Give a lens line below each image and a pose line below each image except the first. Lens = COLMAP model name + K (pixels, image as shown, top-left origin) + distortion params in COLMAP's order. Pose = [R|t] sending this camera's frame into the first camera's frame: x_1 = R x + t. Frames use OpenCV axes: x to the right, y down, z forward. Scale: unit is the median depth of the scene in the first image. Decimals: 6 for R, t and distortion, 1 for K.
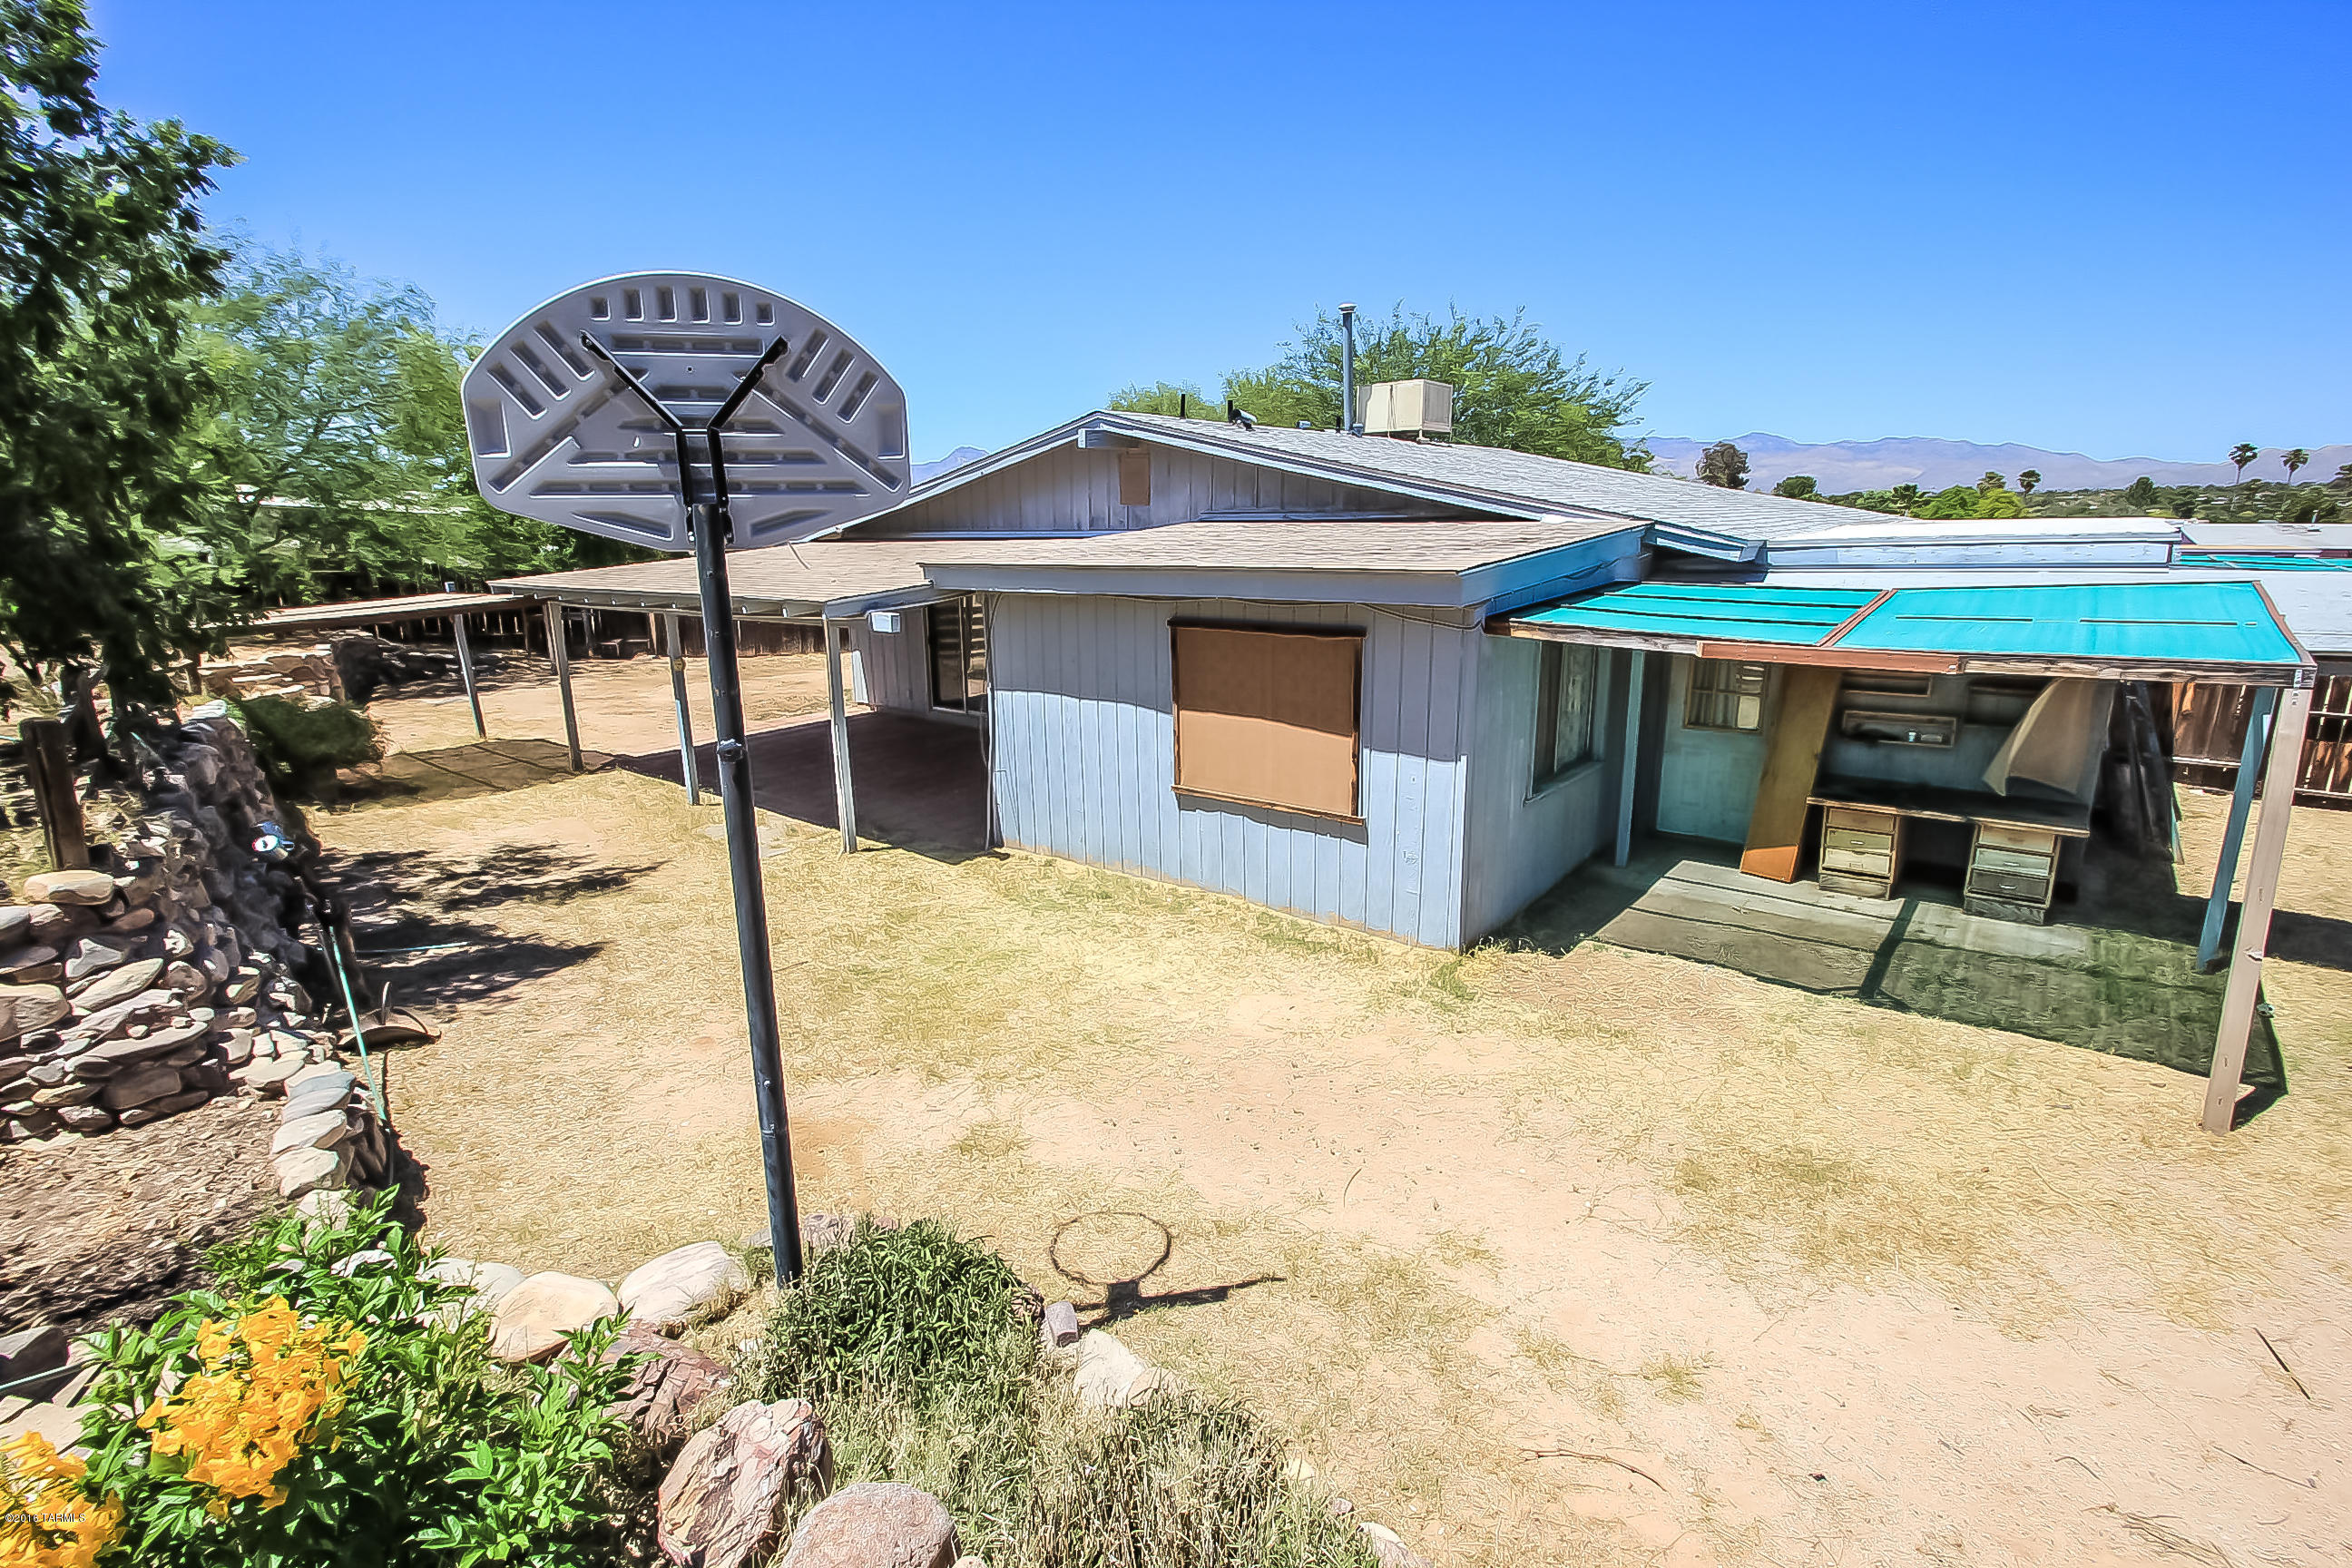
lens RADIAL K [[1076.0, 0, 1168.9], [0, 1076.0, 786.9], [0, 0, 1]] dist [0.014867, -0.015938]
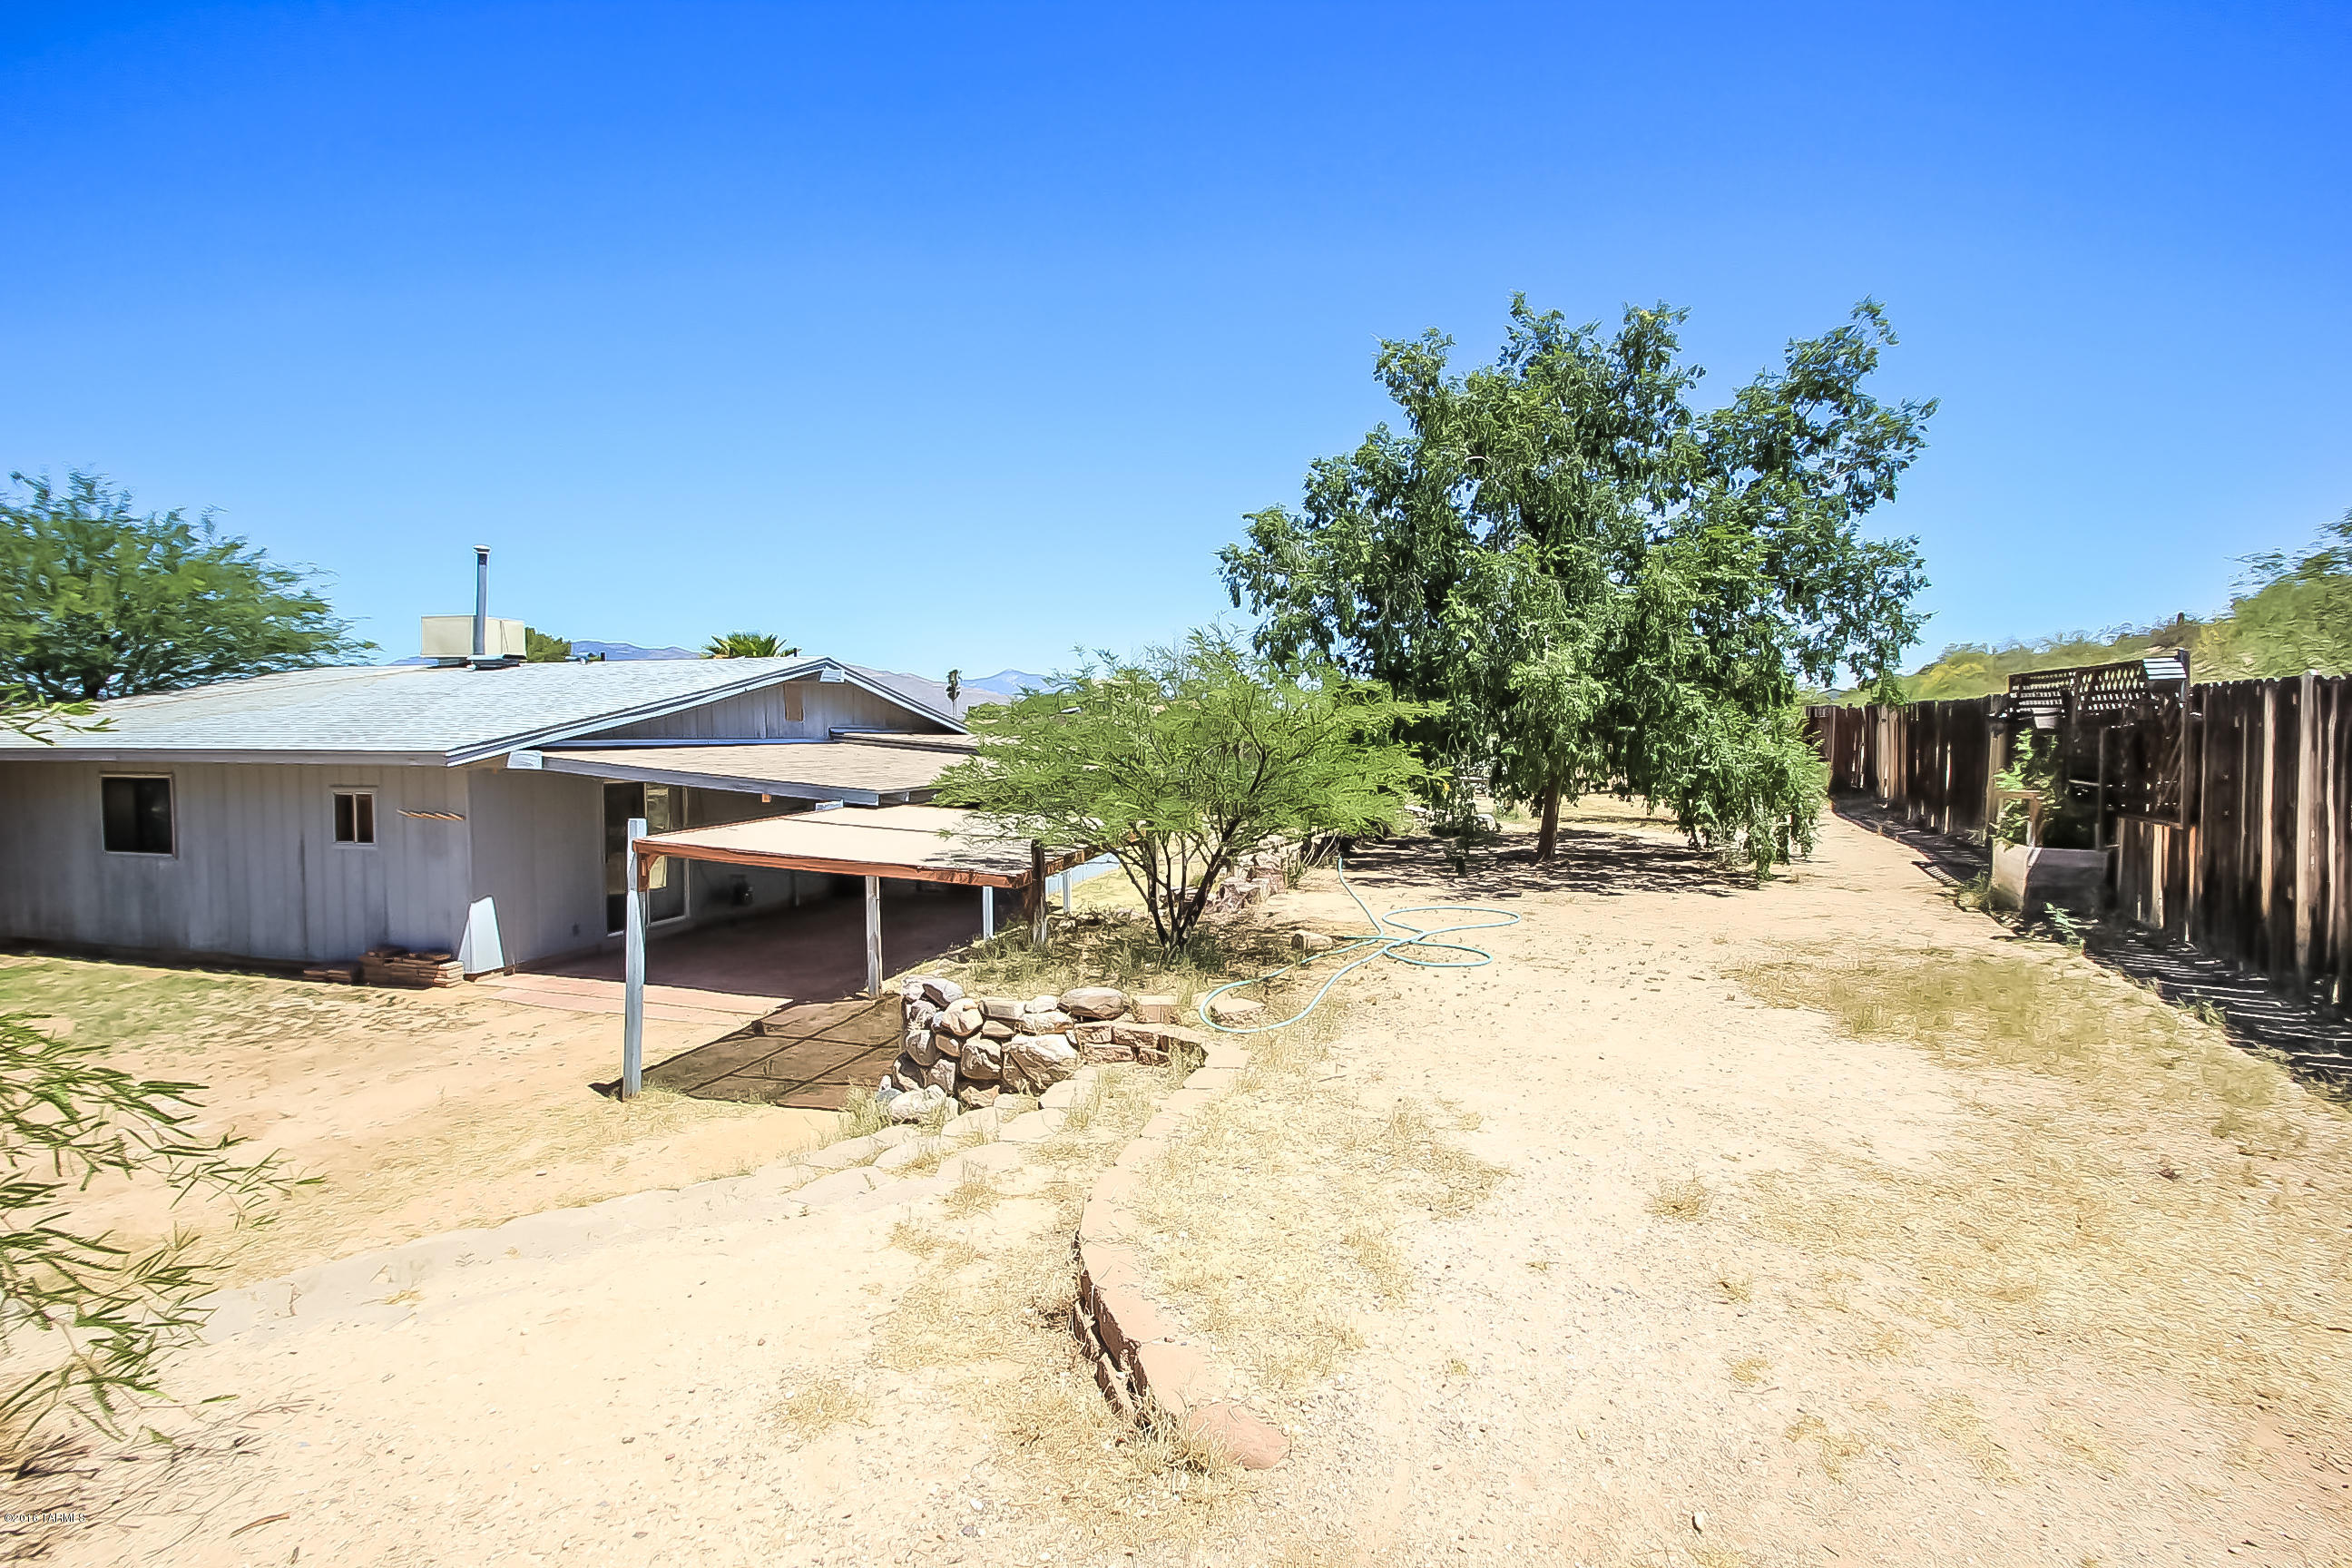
lens RADIAL K [[1076.0, 0, 1168.9], [0, 1076.0, 786.9], [0, 0, 1]] dist [0.014867, -0.015938]
pose [[-0.401117, -0.025058, 0.915684, -2.338010], [0.226764, 0.965796, 0.125764, -0.384114], [-0.887515, 0.258090, -0.381715, 1.759428]]
